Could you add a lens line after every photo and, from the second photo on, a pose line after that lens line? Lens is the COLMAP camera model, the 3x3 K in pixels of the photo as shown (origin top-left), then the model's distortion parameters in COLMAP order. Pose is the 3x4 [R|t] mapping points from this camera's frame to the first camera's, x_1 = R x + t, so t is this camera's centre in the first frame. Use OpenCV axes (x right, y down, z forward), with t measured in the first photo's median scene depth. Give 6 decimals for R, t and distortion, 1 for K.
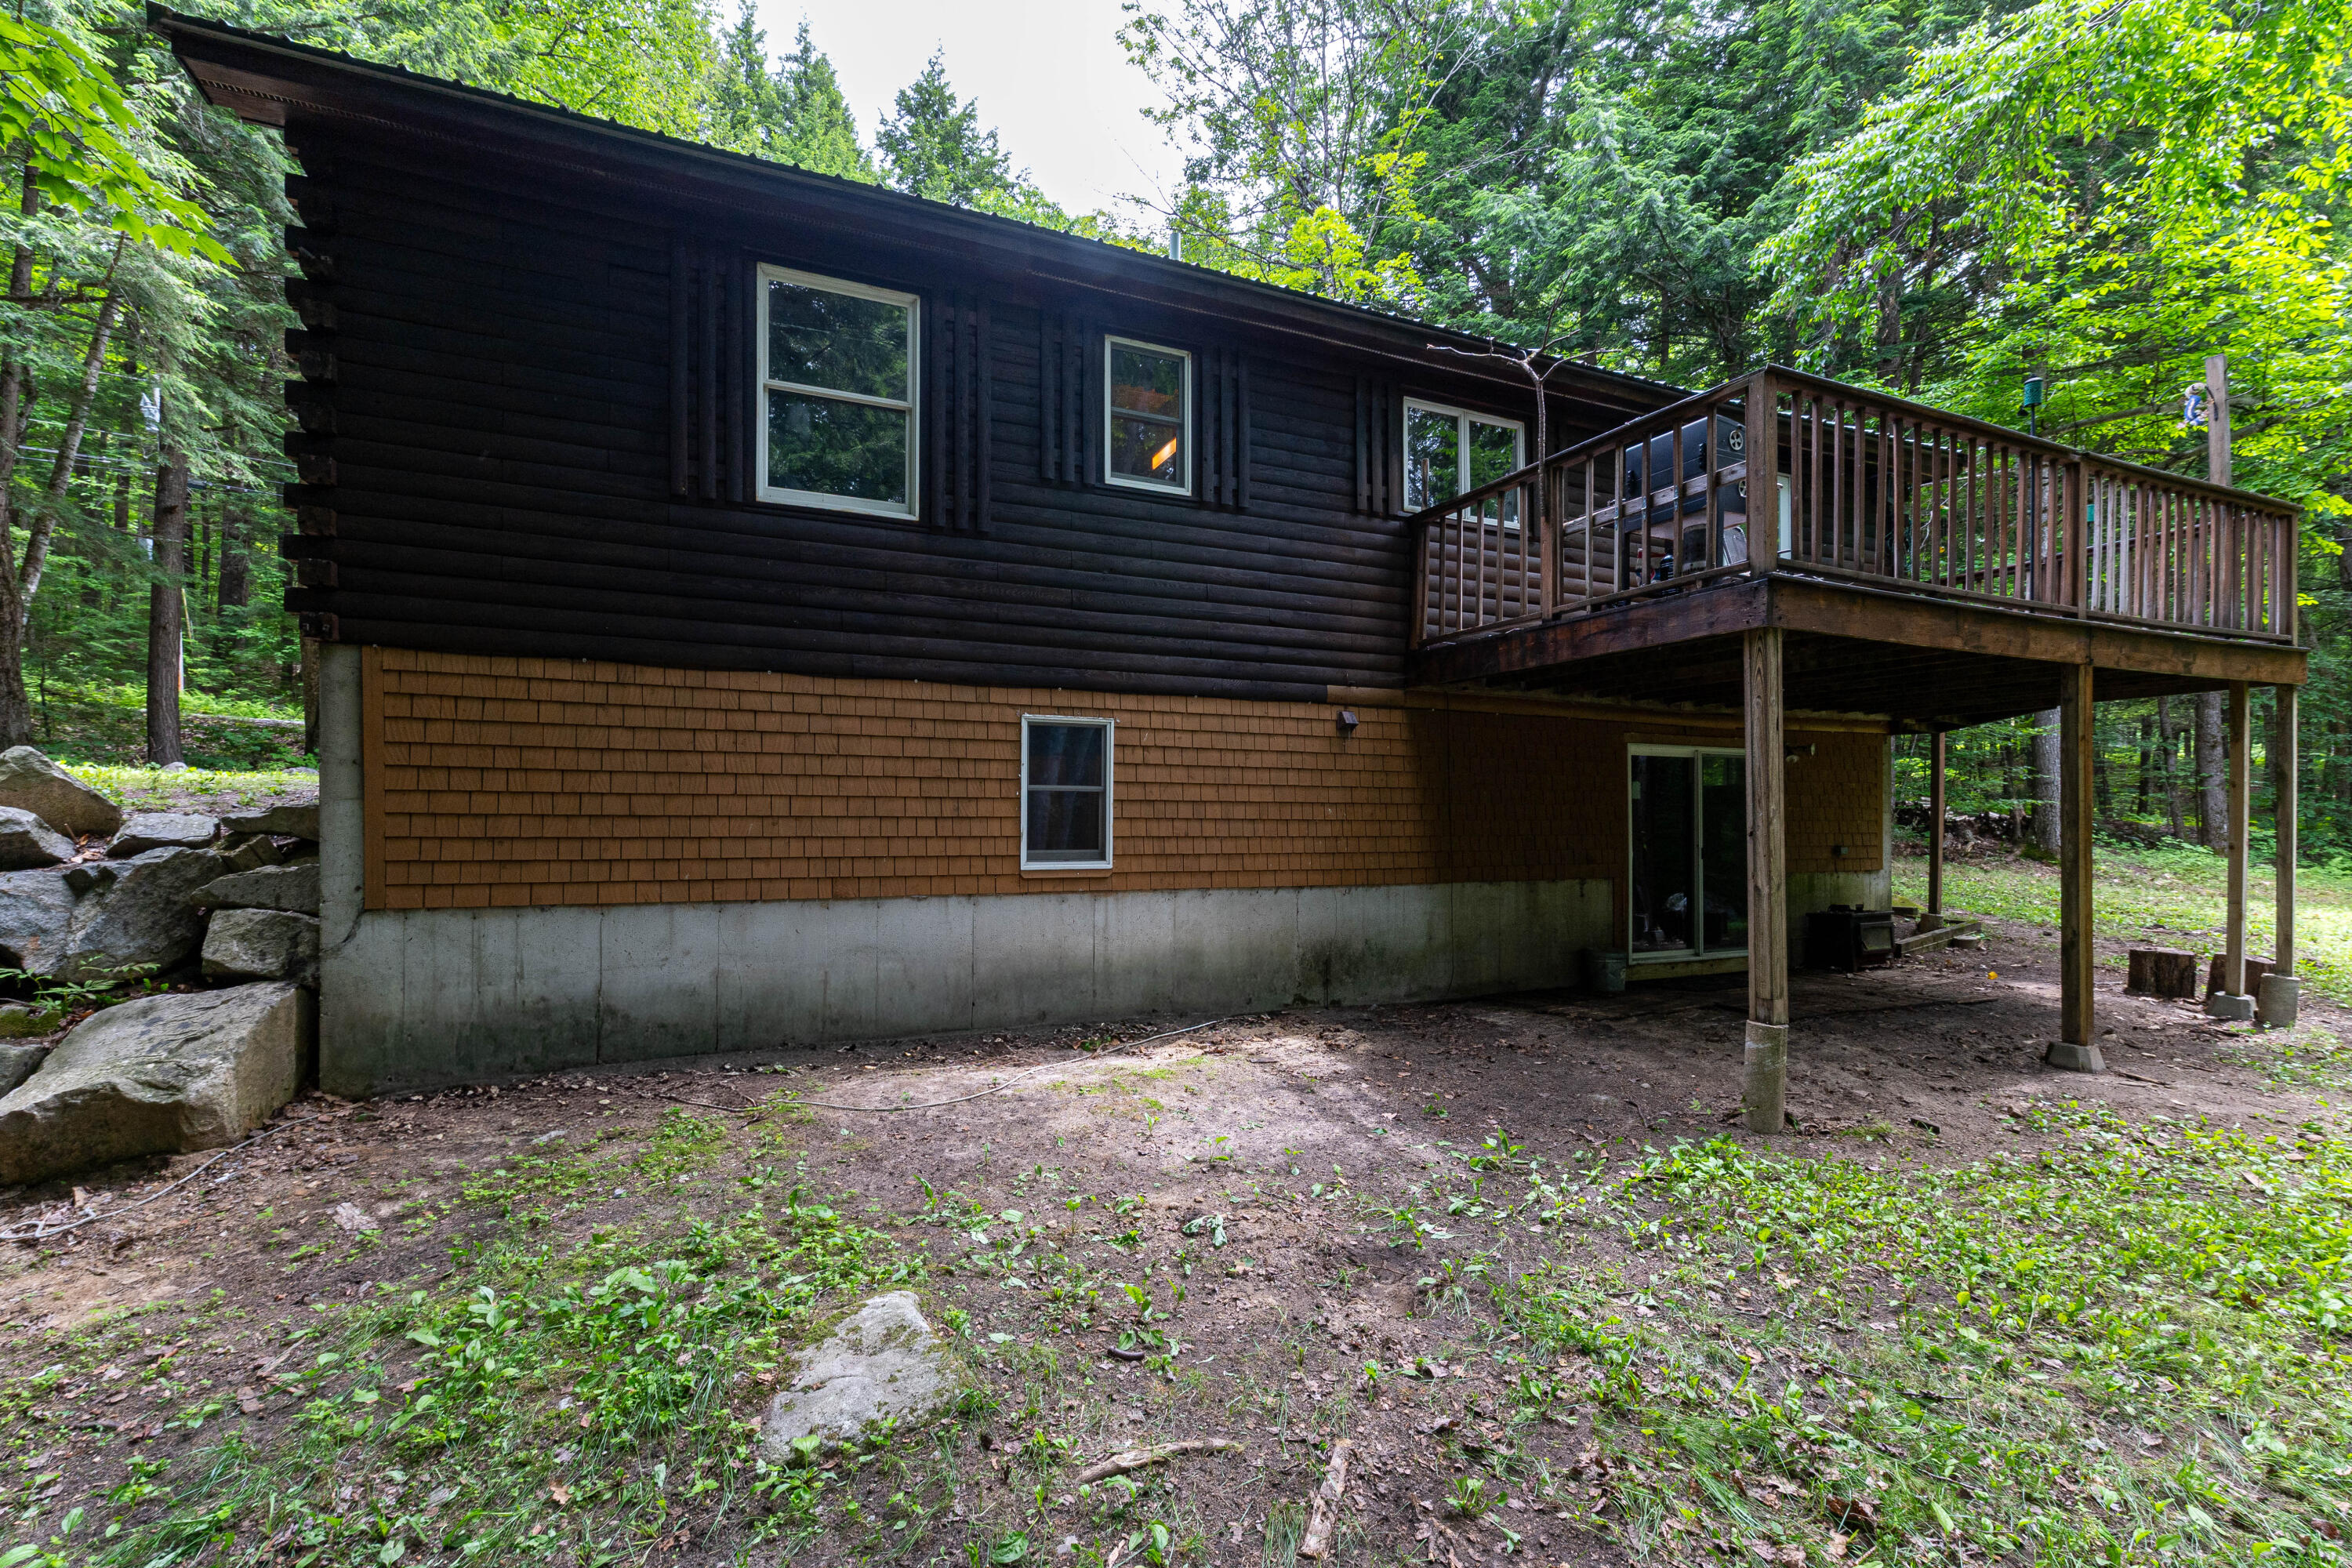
lens RADIAL K [[1034.6, 0, 1137.8], [0, 1034.6, 845.1], [0, 0, 1]] dist [0.004686, -0.001707]
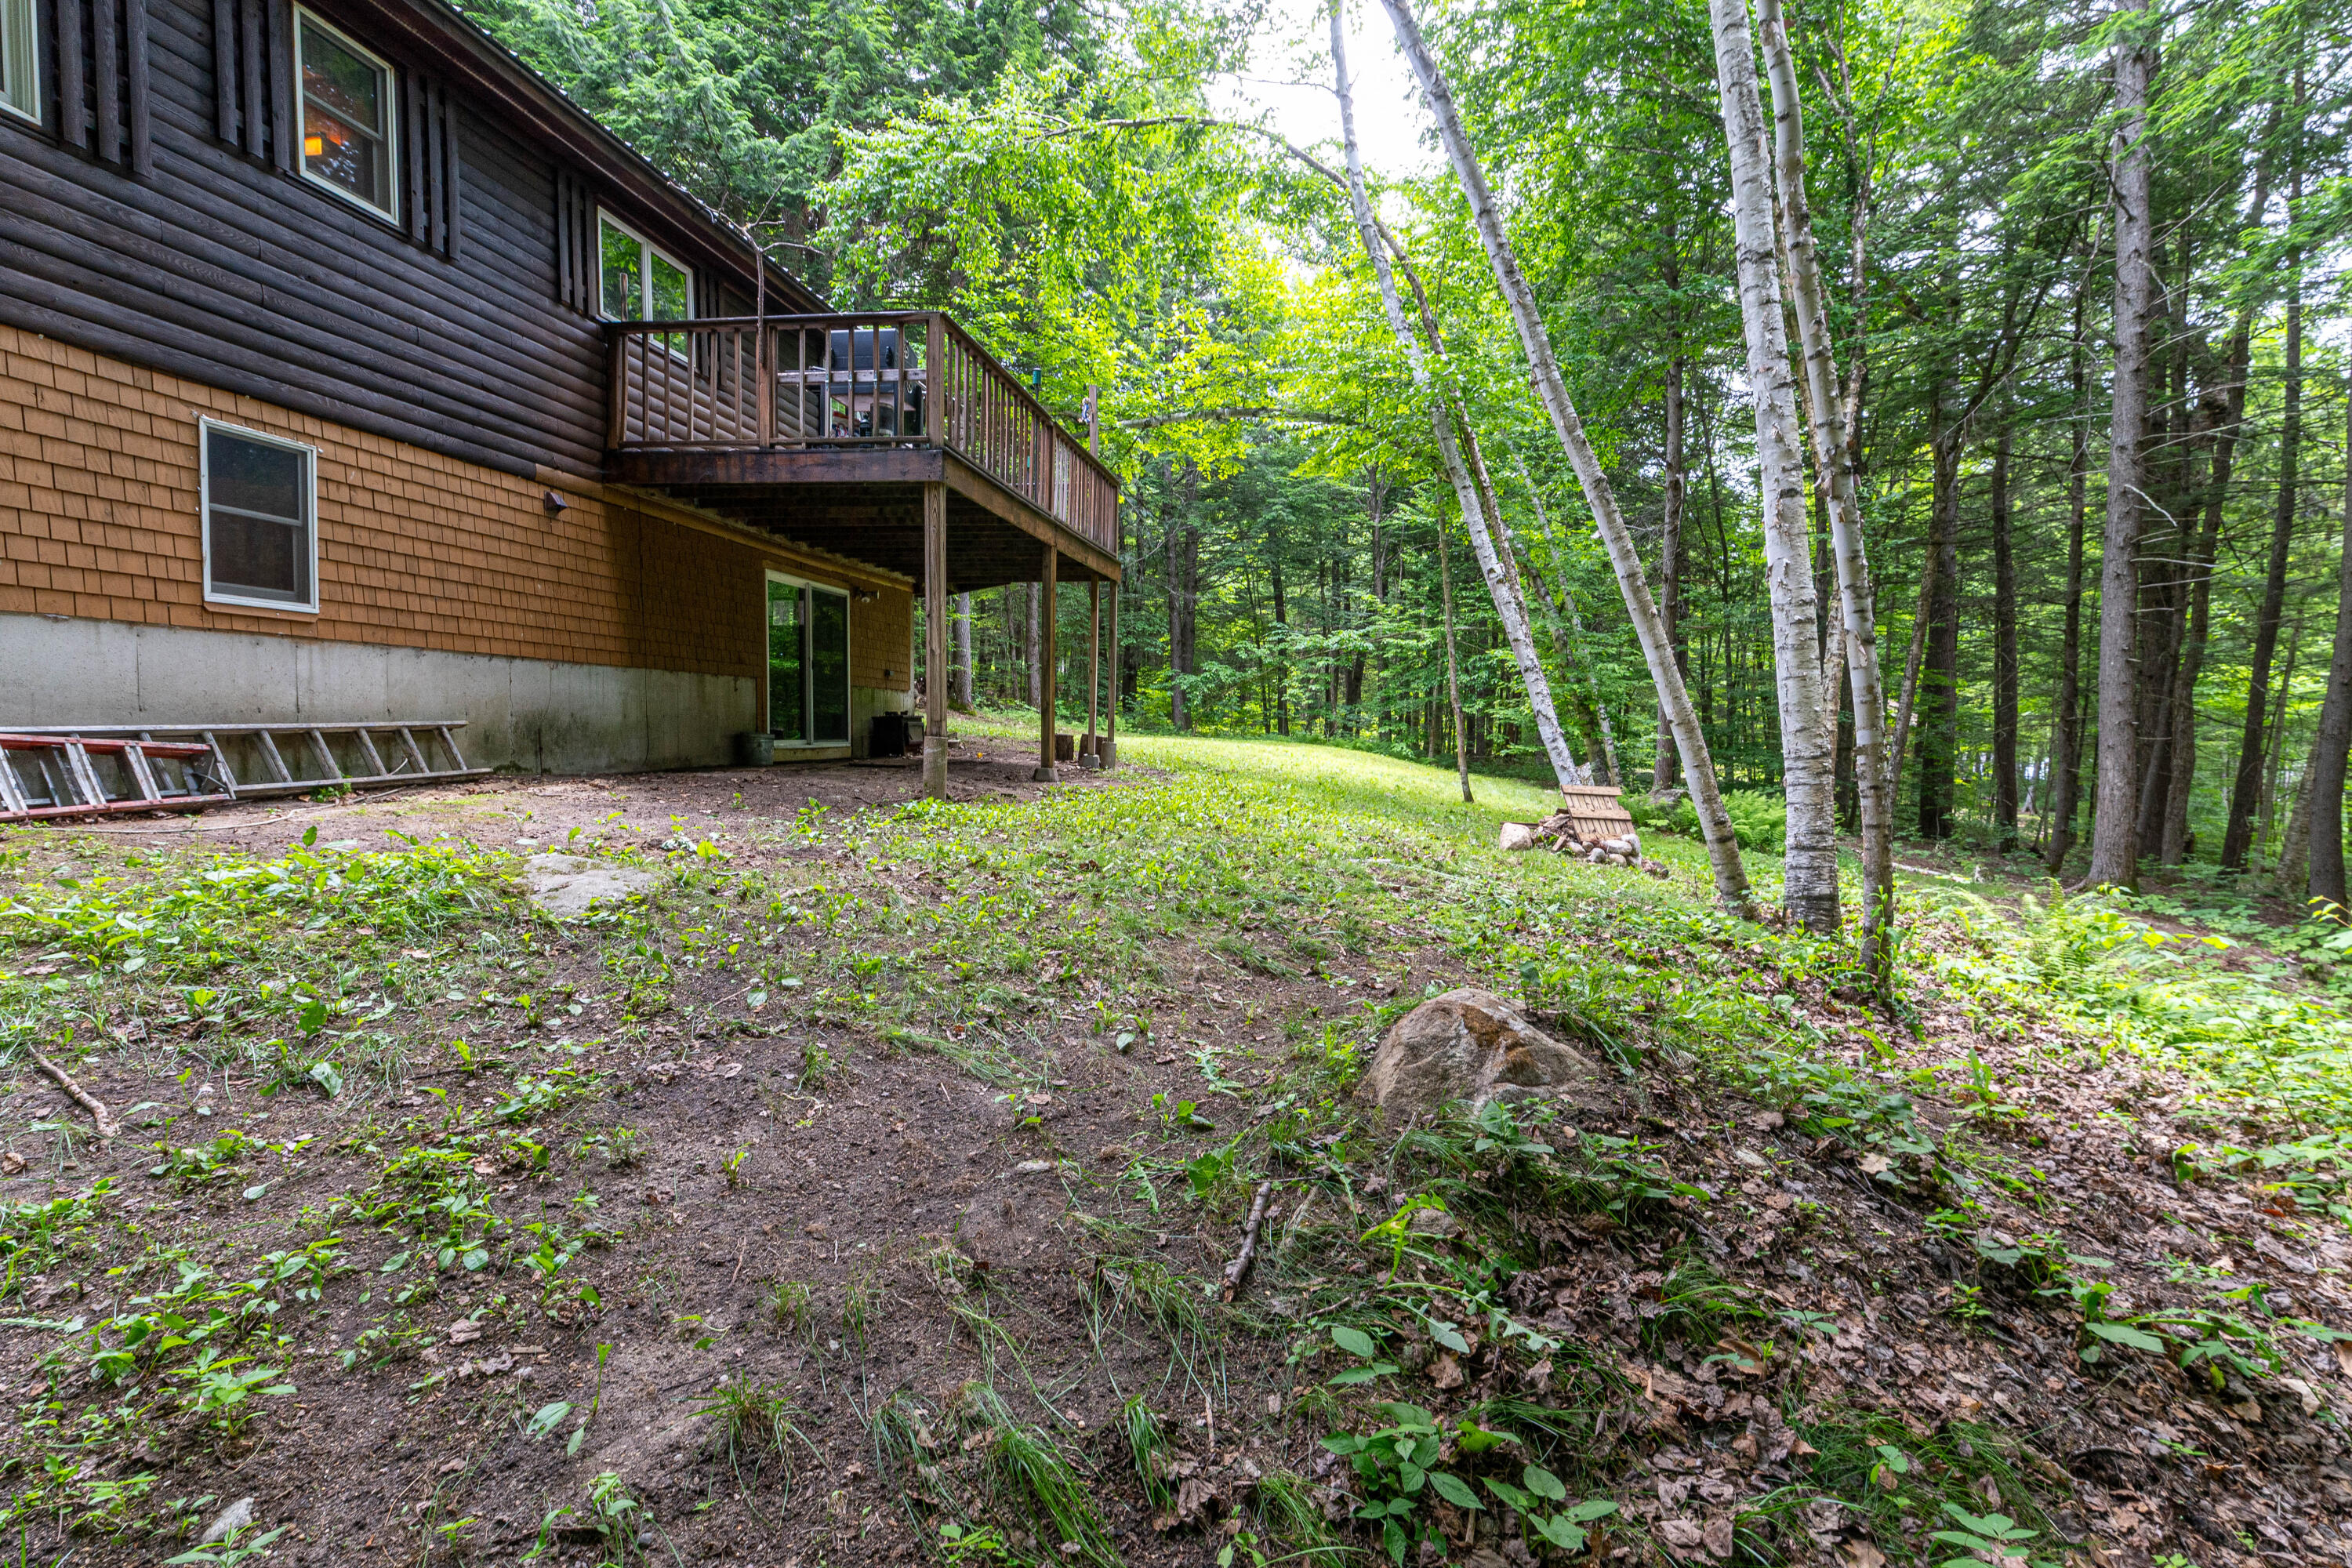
lens RADIAL K [[1034.6, 0, 1180.0], [0, 1034.6, 792.0], [0, 0, 1]] dist [0.004686, -0.001707]
pose [[0.568106, -0.039510, 0.822006, -0.332208], [-0.013994, 0.998239, 0.057652, 0.109651], [-0.822836, -0.044255, 0.566552, -0.139263]]
